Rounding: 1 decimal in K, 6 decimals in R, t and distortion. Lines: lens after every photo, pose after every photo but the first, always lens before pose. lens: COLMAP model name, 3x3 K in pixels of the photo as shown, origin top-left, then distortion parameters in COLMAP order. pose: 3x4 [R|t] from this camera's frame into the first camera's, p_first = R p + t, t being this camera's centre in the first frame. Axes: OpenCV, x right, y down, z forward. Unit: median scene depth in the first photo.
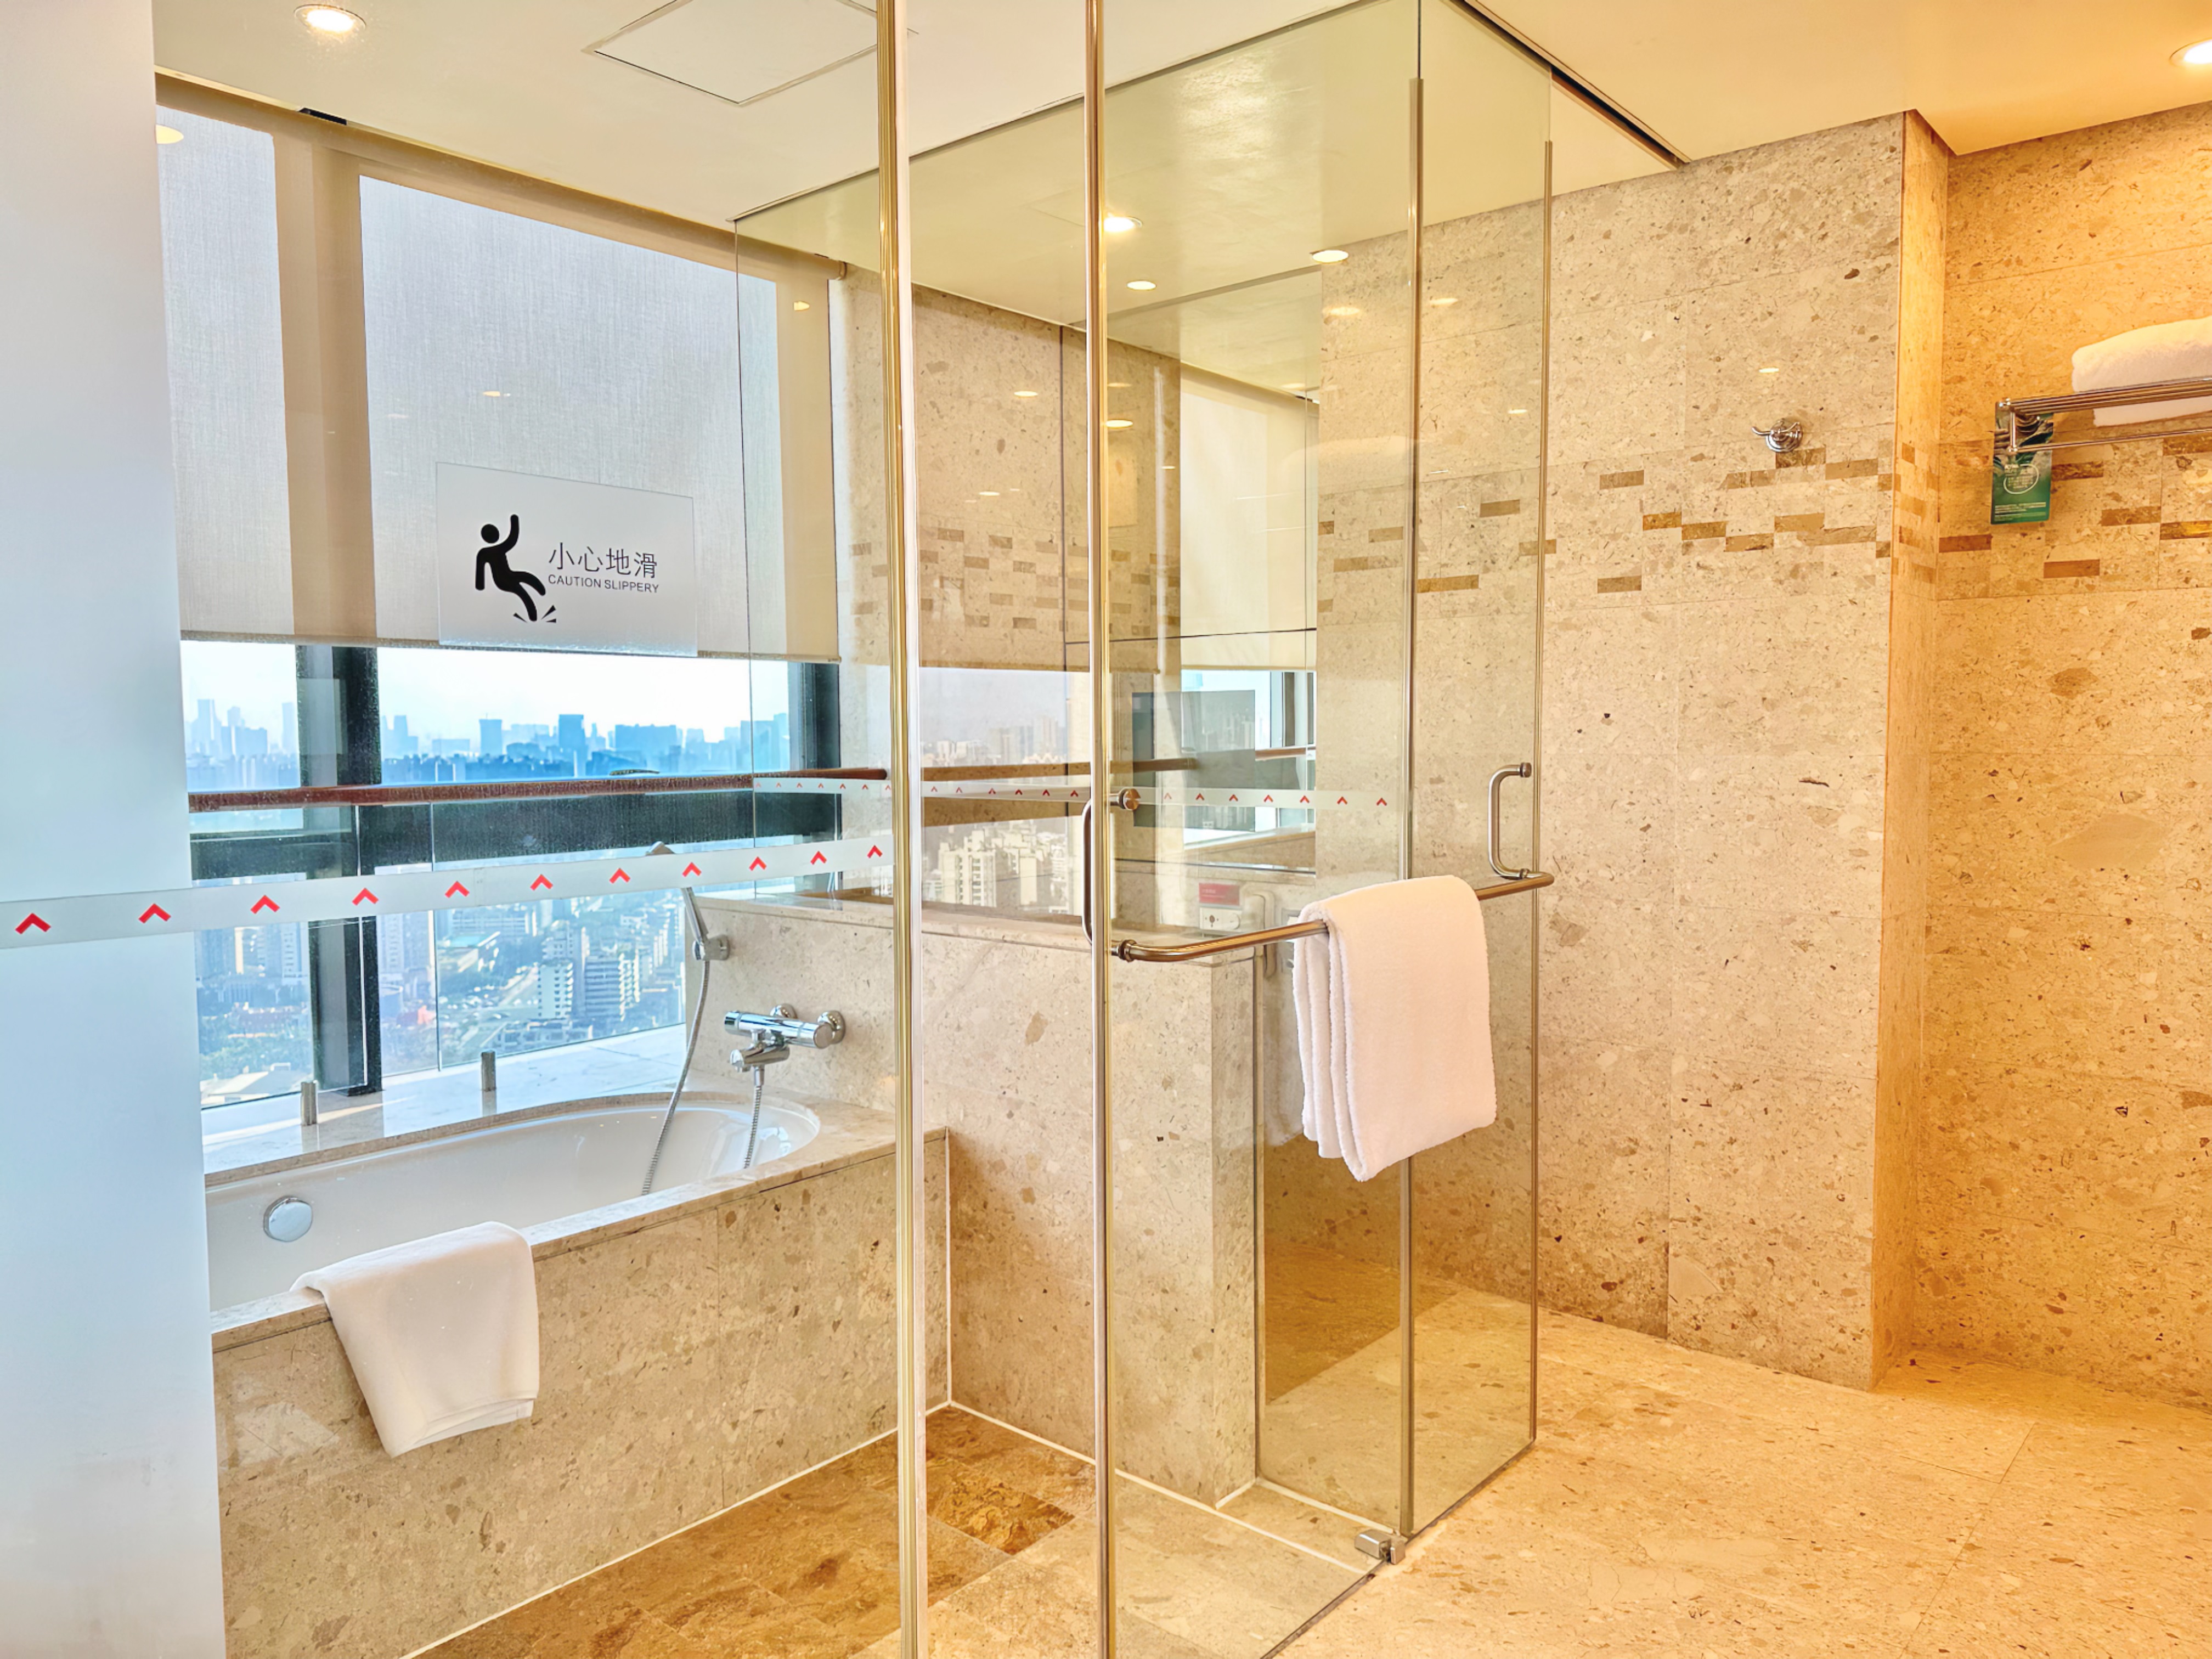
lens RADIAL K [[1609.7, 0, 1102.0], [0, 1609.7, 829.9], [0, 0, 1]] dist [0.008096, -0.011329]
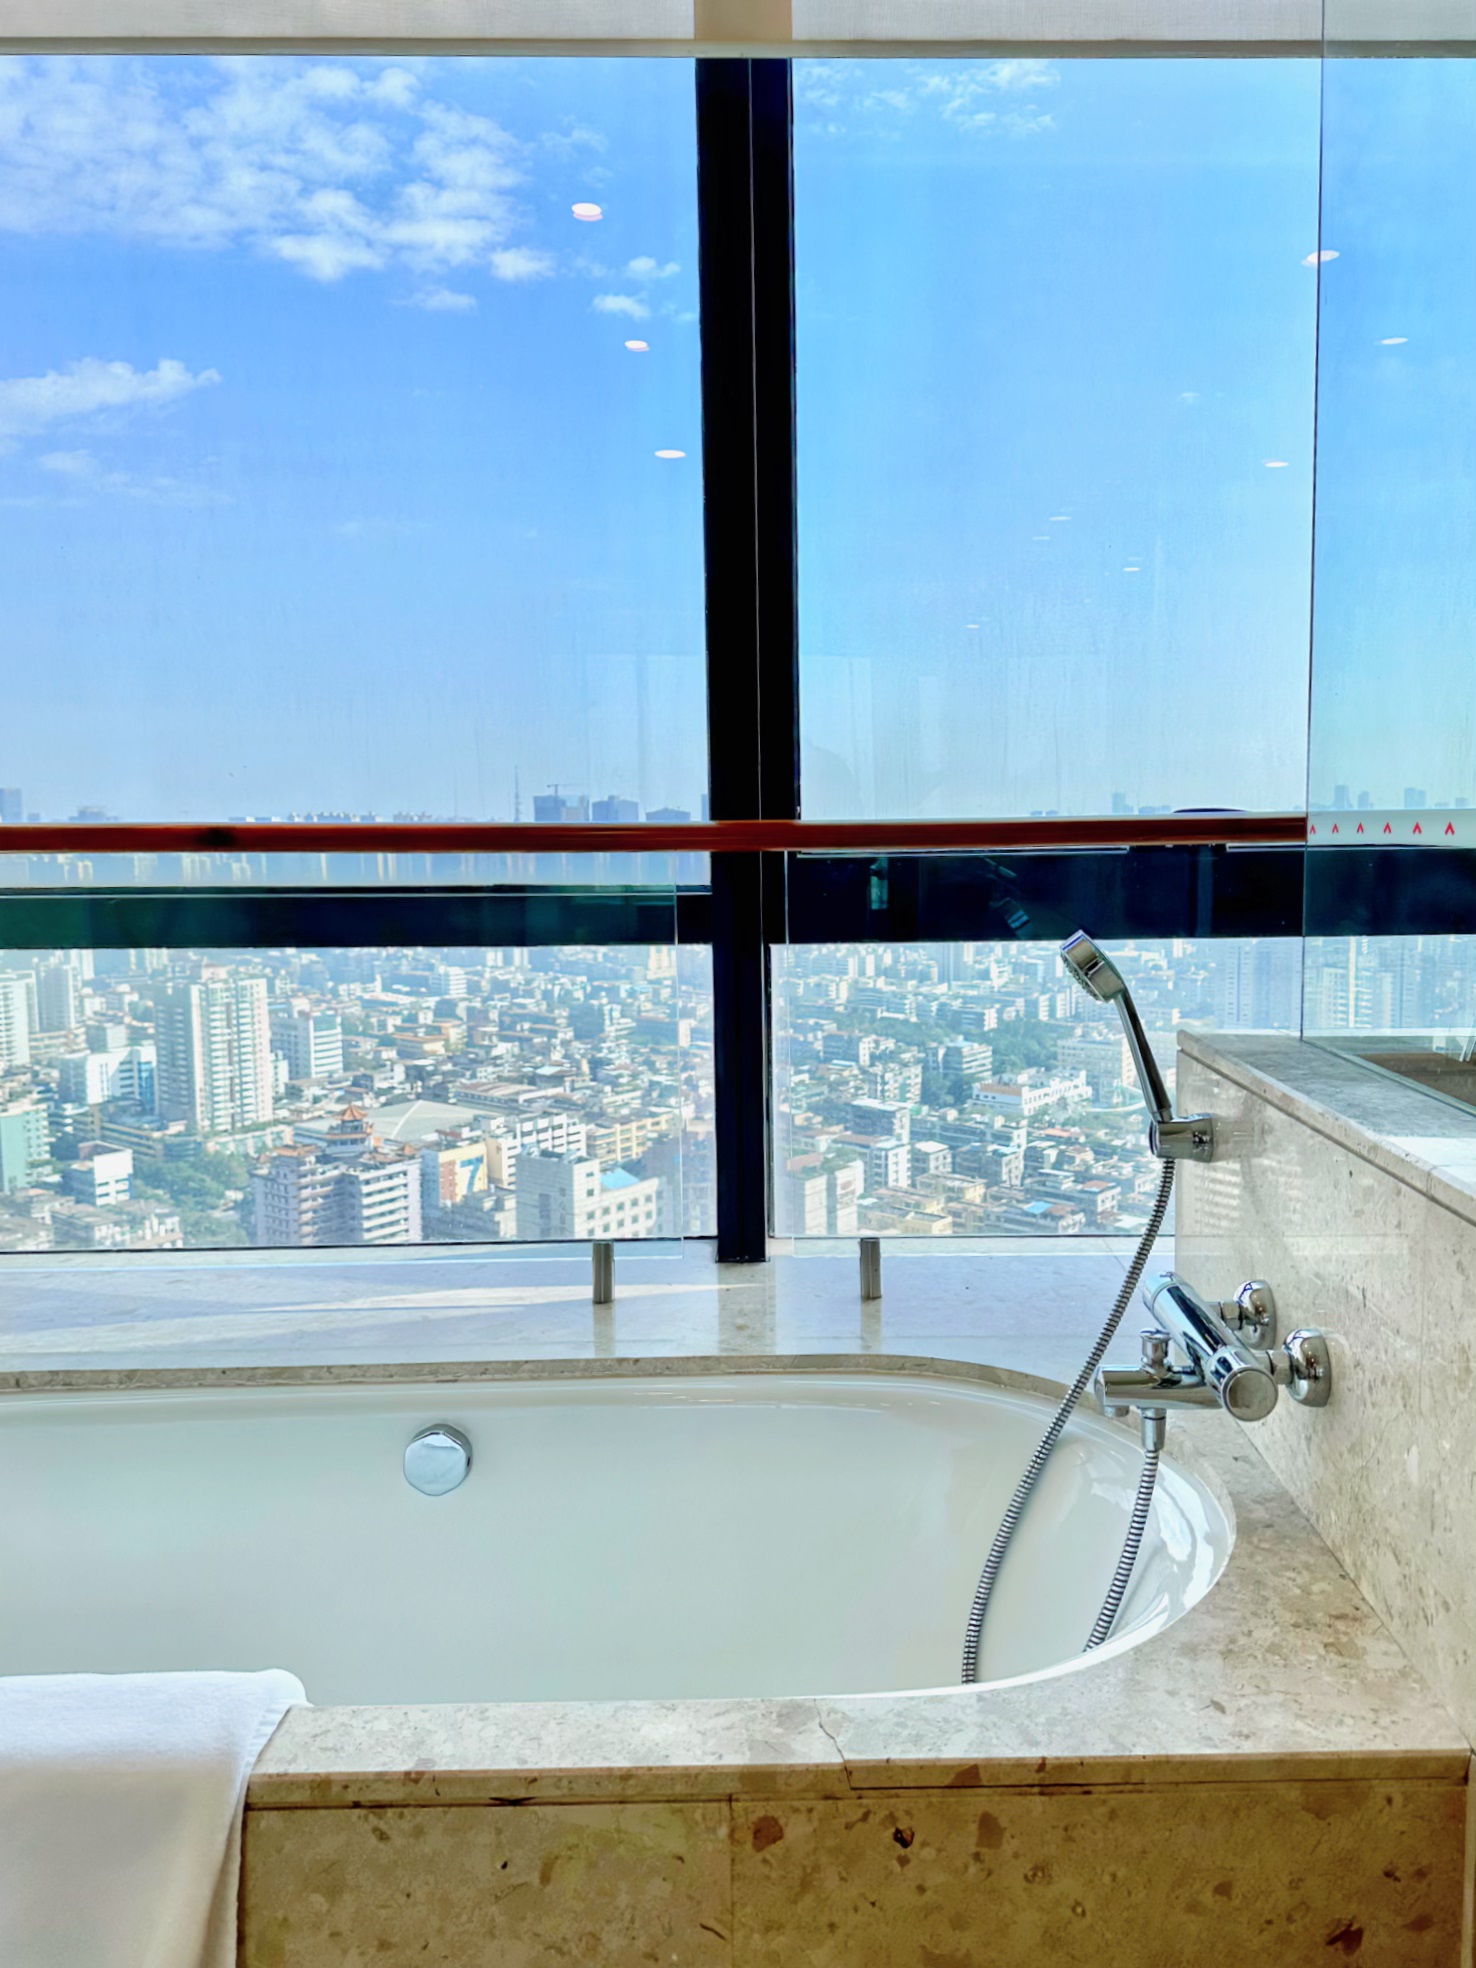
lens RADIAL K [[1432.2, 0, 738.3], [0, 1432.2, 982.7], [0, 0, 1]] dist [0.008096, -0.011329]
pose [[0.651530, 0.072664, -0.755135, 0.045229], [-0.037862, 0.997276, 0.063298, -0.005522], [0.757677, -0.012650, 0.652507, 1.068274]]
